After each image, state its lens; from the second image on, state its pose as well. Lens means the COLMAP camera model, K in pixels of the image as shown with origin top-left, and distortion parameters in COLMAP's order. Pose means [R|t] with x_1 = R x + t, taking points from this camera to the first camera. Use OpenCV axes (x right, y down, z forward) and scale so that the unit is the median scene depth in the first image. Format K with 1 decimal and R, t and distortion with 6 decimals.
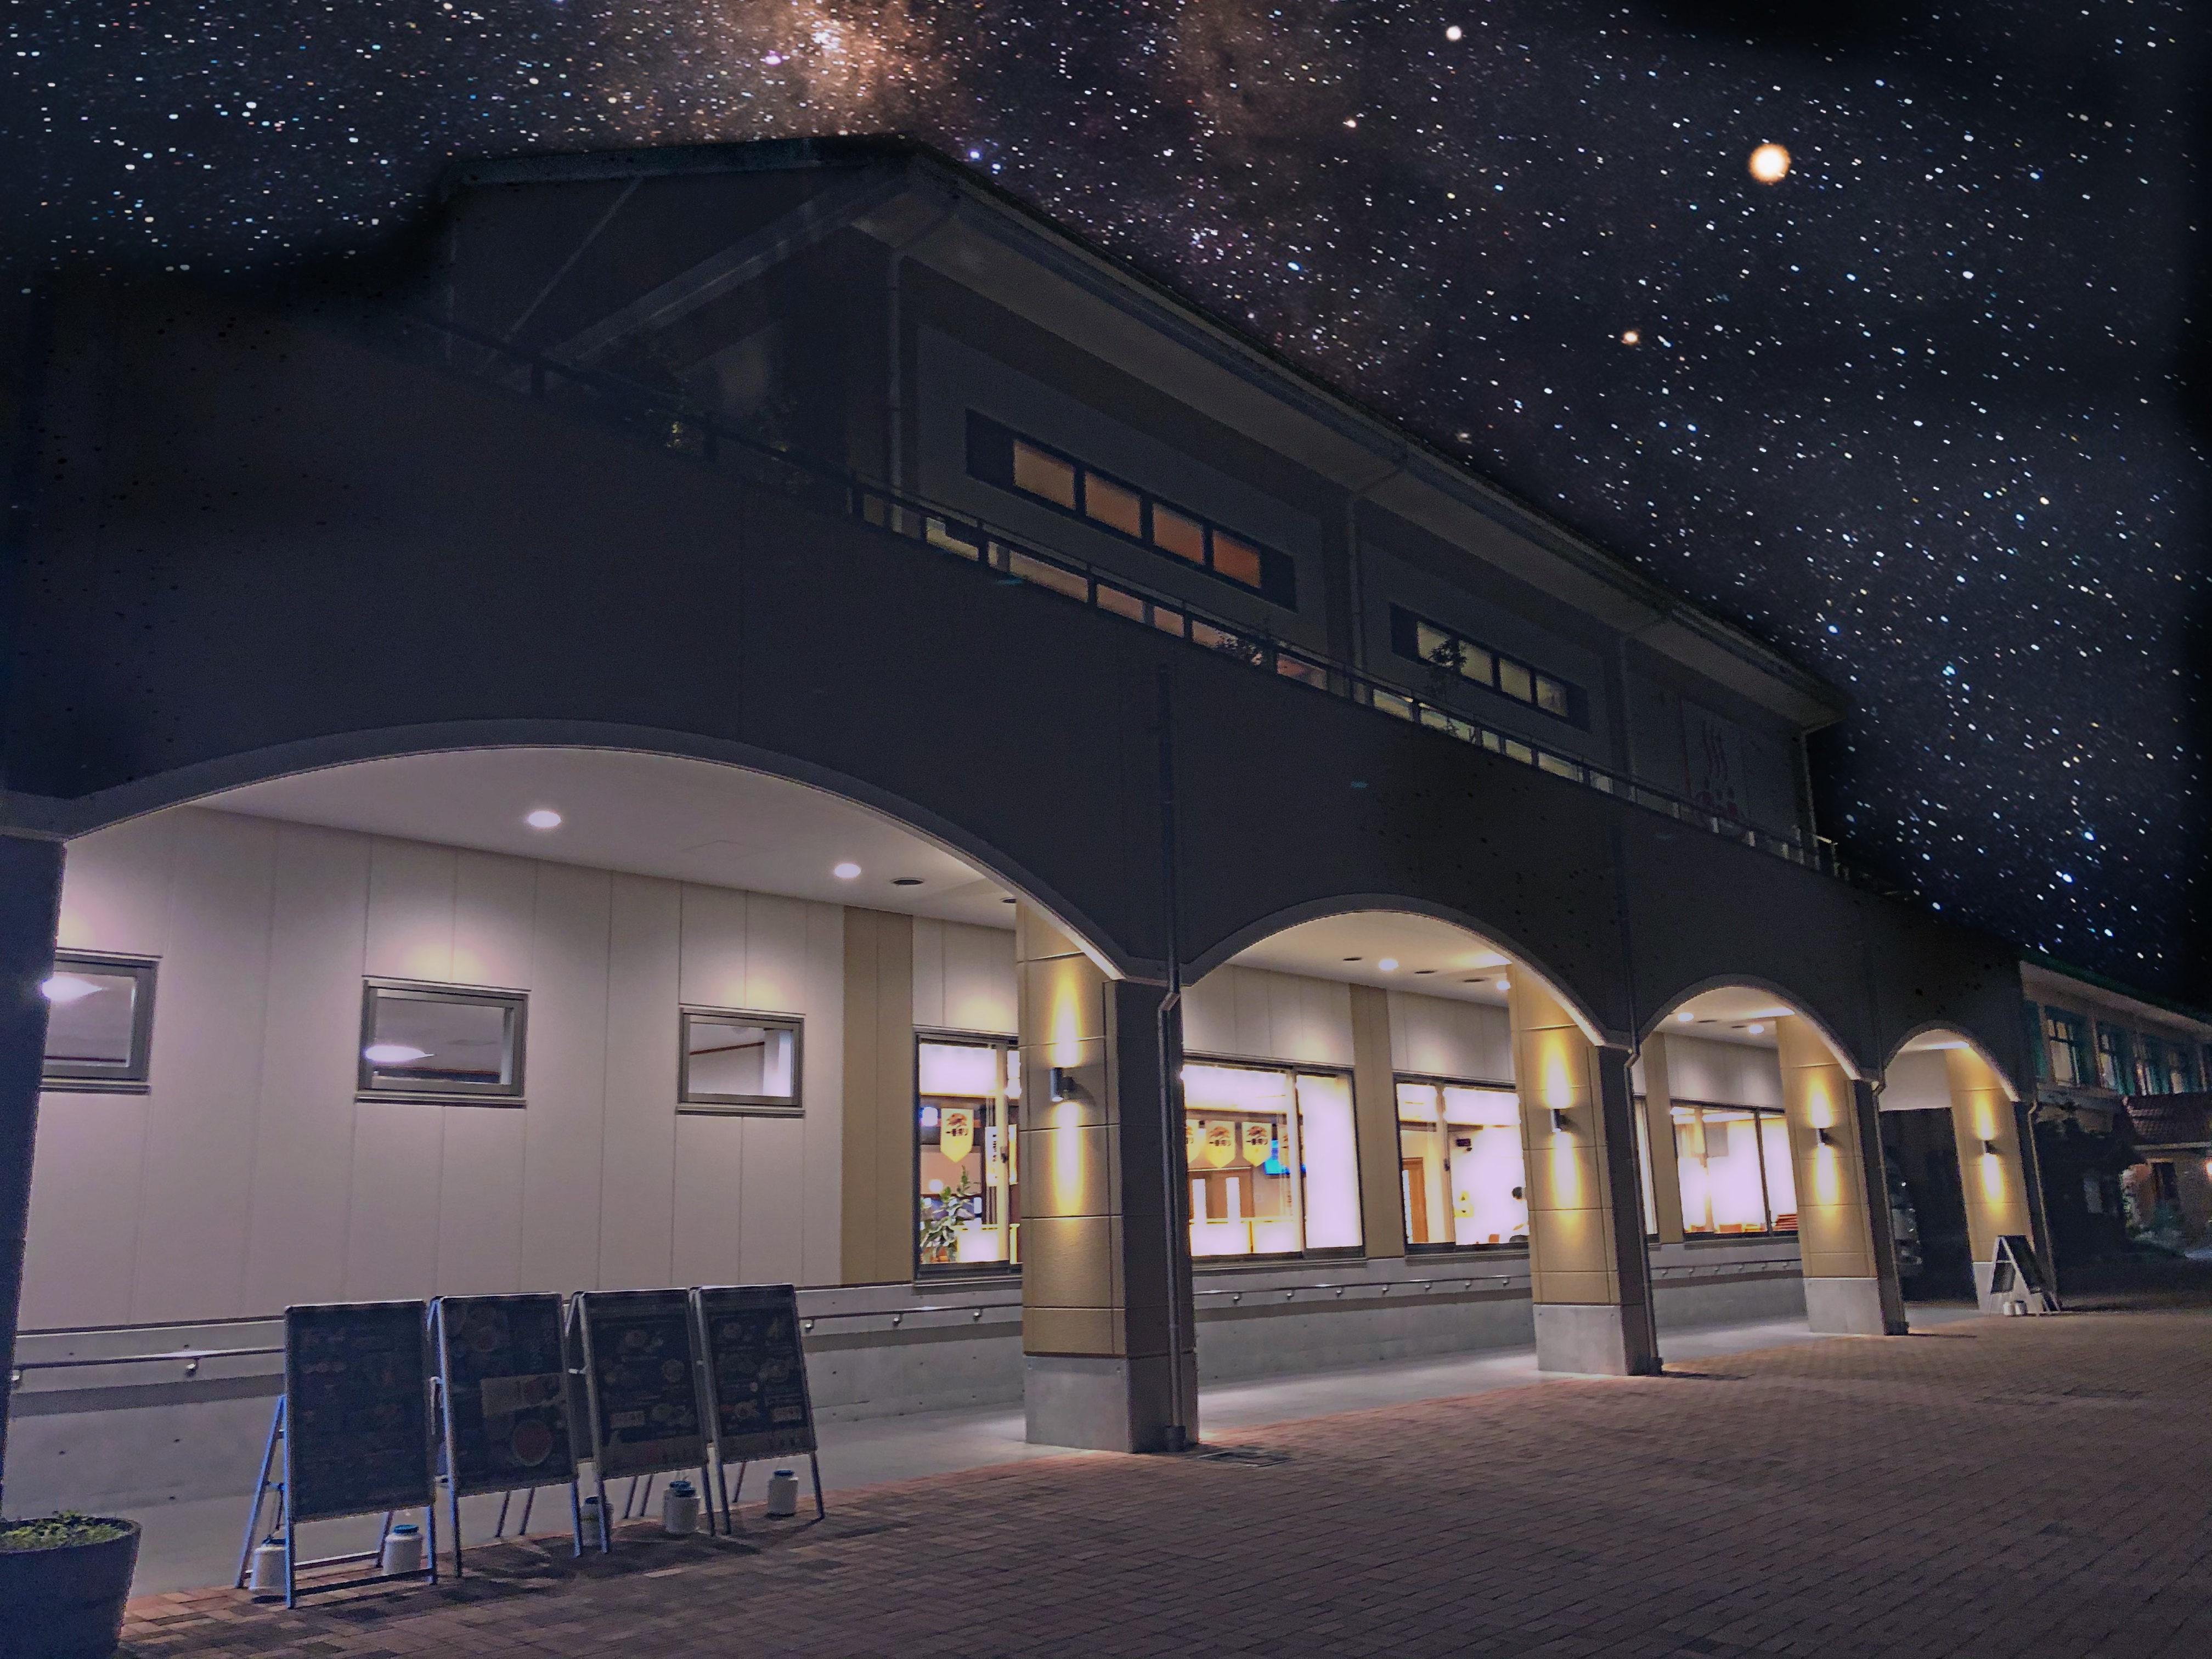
lens RADIAL K [[1789.2, 0, 1104.2], [0, 1789.2, 841.6], [0, 0, 1]] dist [0.009958, -0.008463]
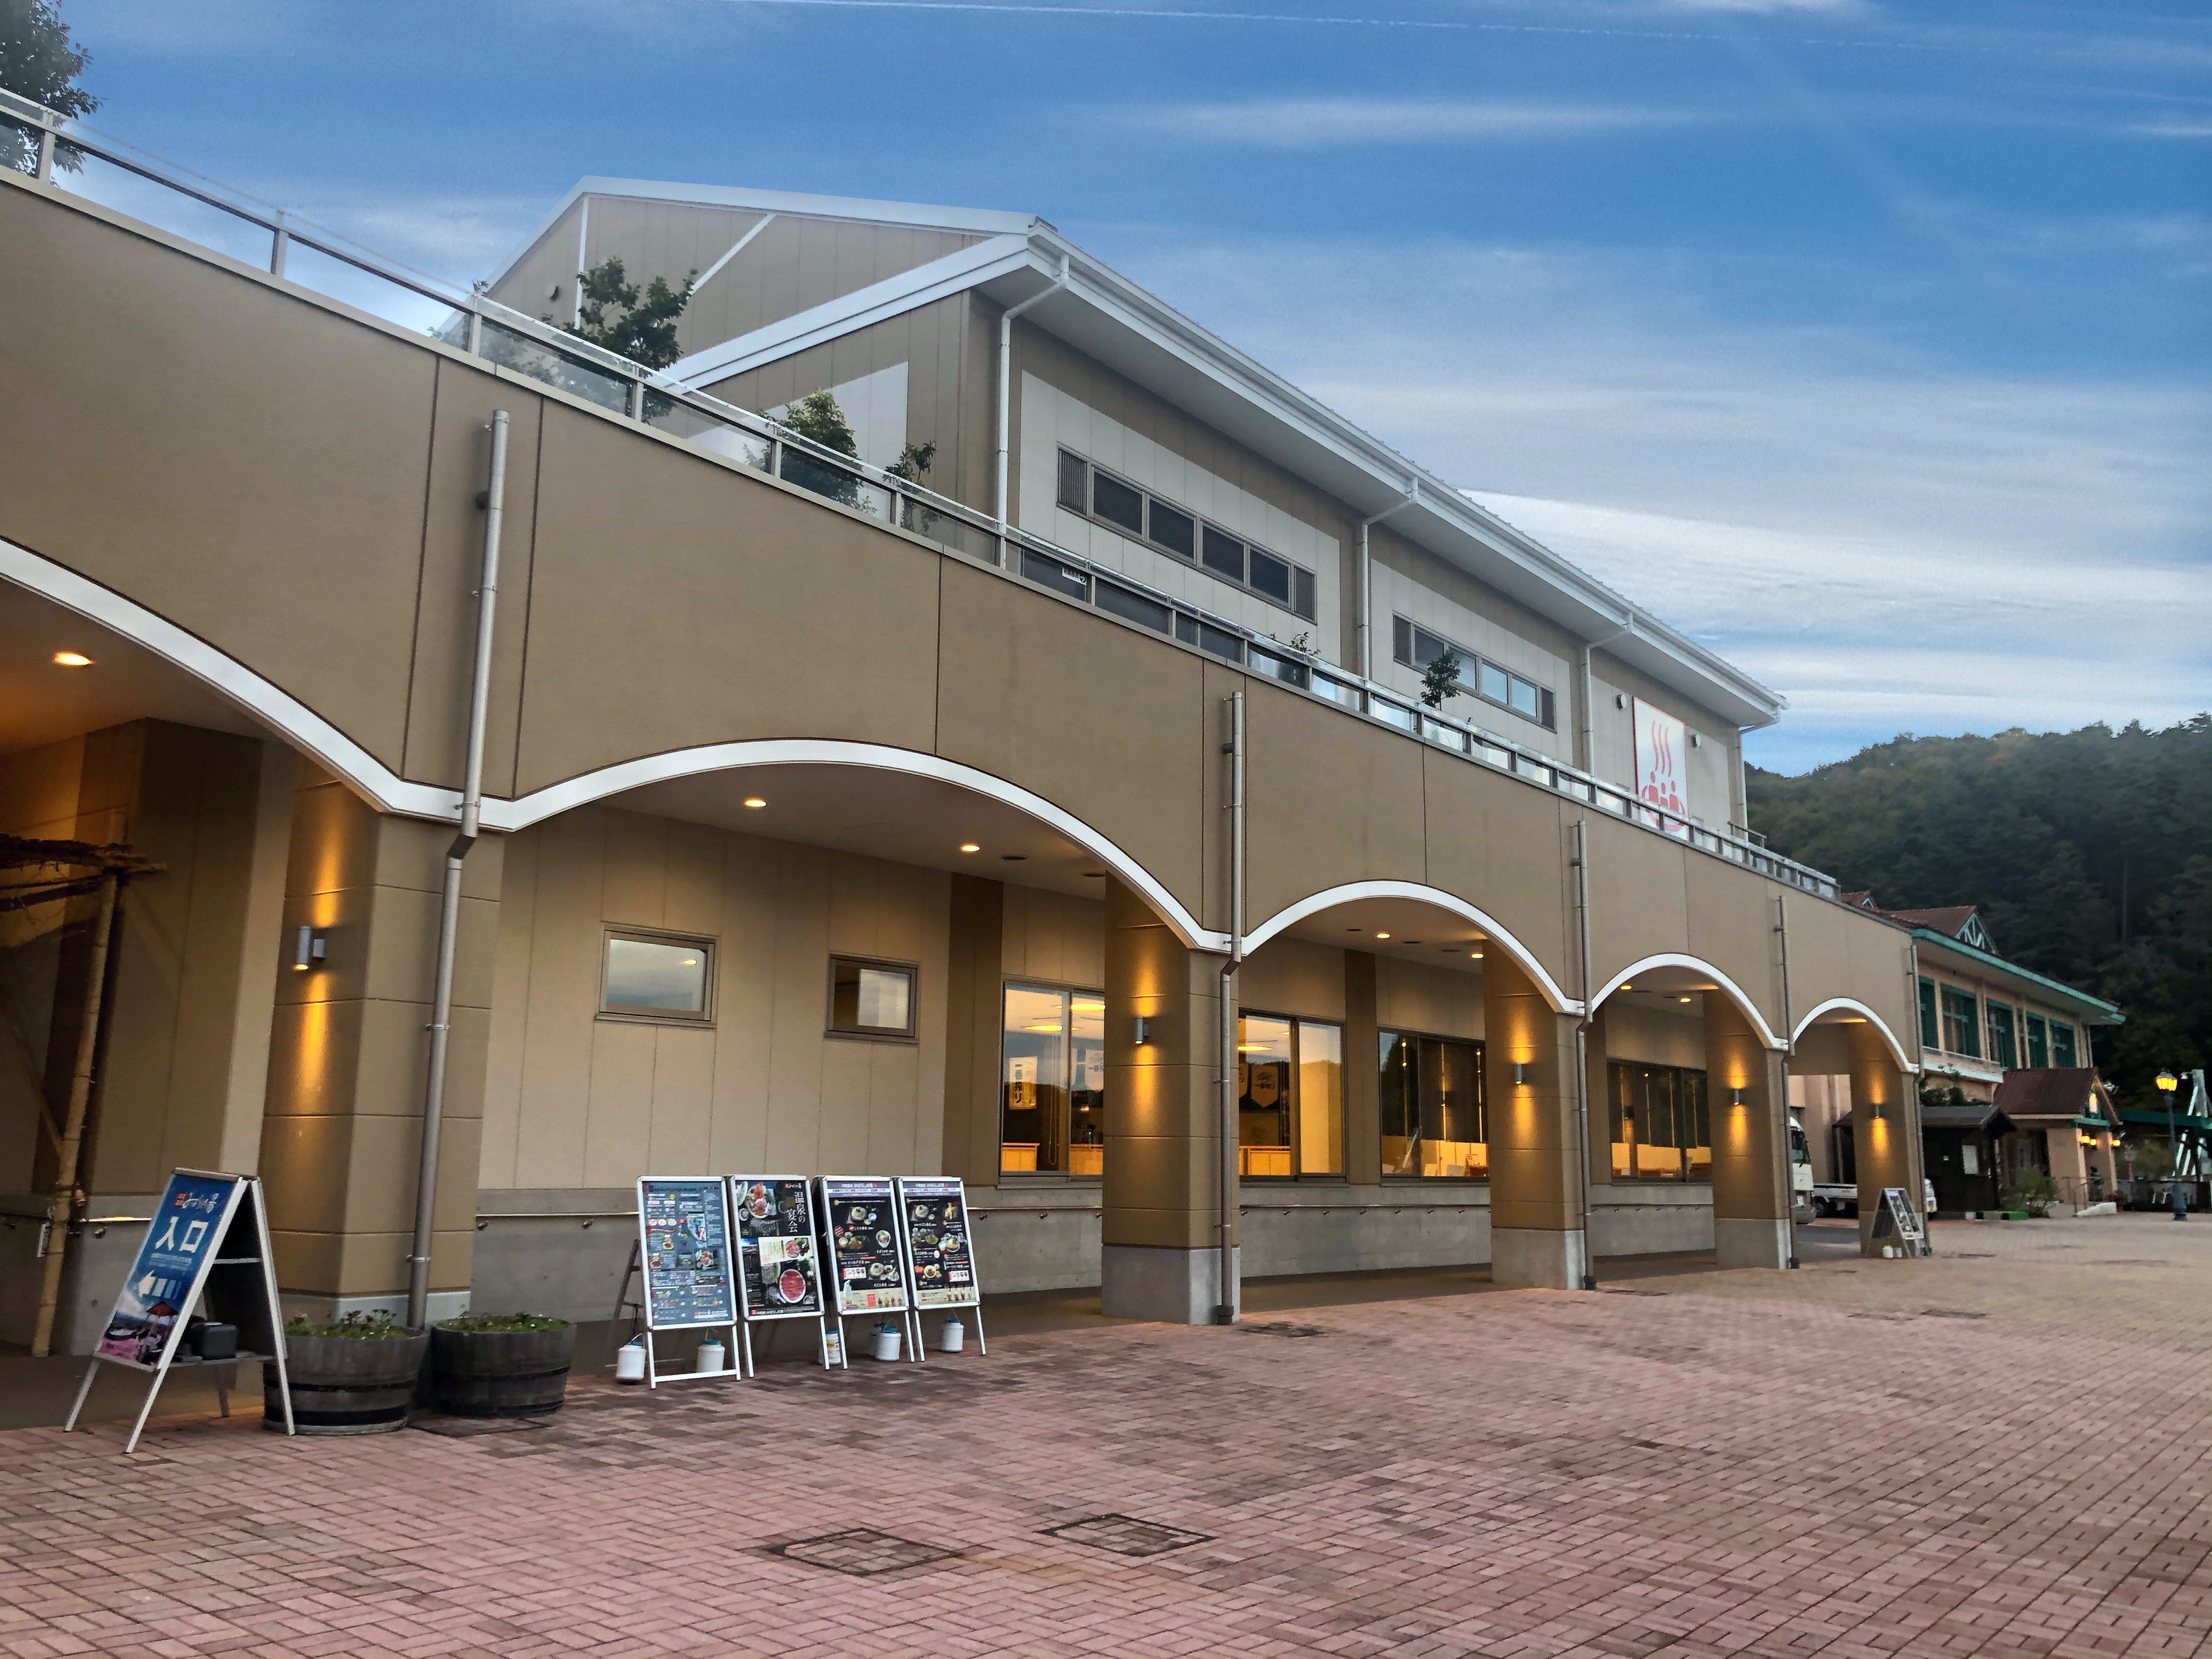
lens RADIAL K [[1789.2, 0, 1109.4], [0, 1789.2, 819.8], [0, 0, 1]] dist [0.009958, -0.008463]
pose [[0.997964, 0.049165, 0.040622, -0.142848], [-0.050277, 0.998375, 0.026830, -0.058345], [-0.039237, -0.028817, 0.998814, -0.320963]]
